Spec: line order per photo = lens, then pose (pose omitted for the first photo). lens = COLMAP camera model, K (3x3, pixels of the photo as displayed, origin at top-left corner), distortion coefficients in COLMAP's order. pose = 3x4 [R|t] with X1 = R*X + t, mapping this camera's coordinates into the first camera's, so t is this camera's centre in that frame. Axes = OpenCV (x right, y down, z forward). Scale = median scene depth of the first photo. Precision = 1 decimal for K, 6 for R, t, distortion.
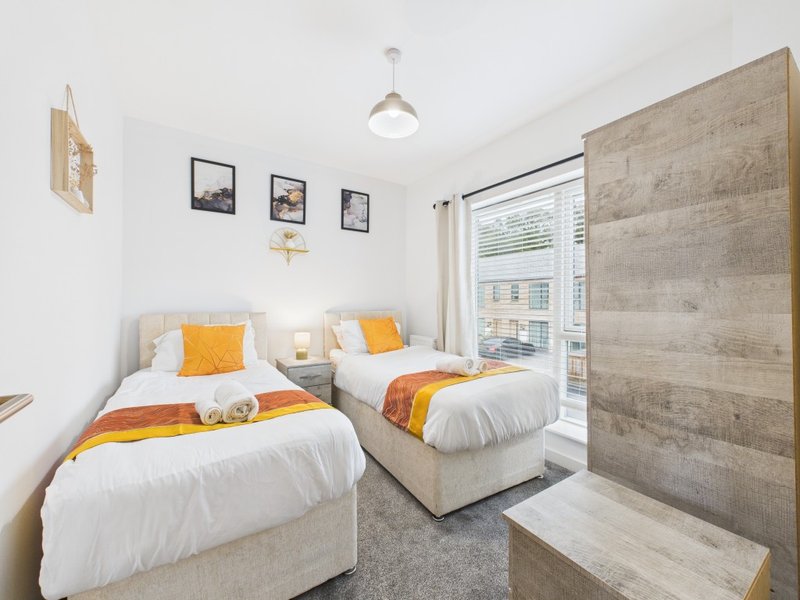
lens RADIAL K [[322.3, 0, 399.3], [0, 322.3, 289.1], [0, 0, 1]] dist [-0.001259, -0.000023]
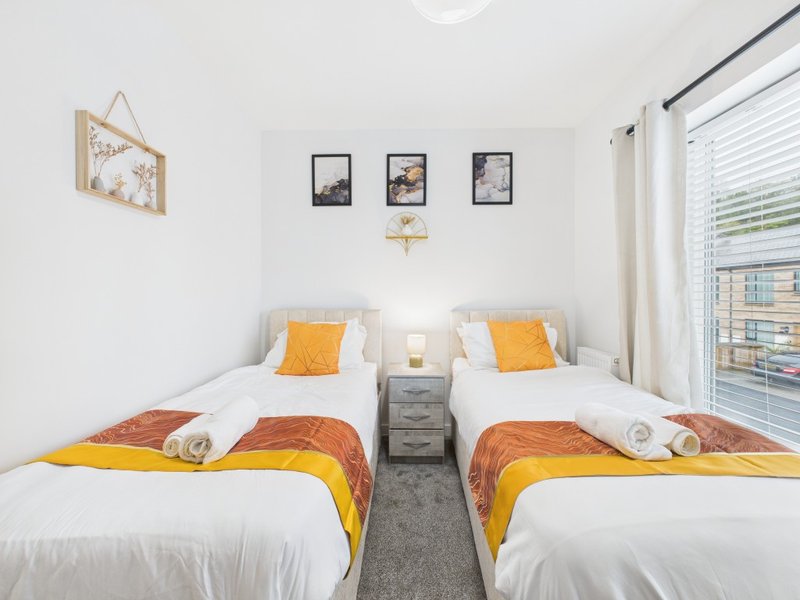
lens RADIAL K [[322.3, 0, 399.3], [0, 322.3, 289.1], [0, 0, 1]] dist [-0.001259, -0.000023]
pose [[0.819632, -0.015685, -0.572676, 0.140199], [0.026205, 0.999605, 0.010127, 0.007787], [0.572291, -0.023307, 0.819720, 0.294560]]
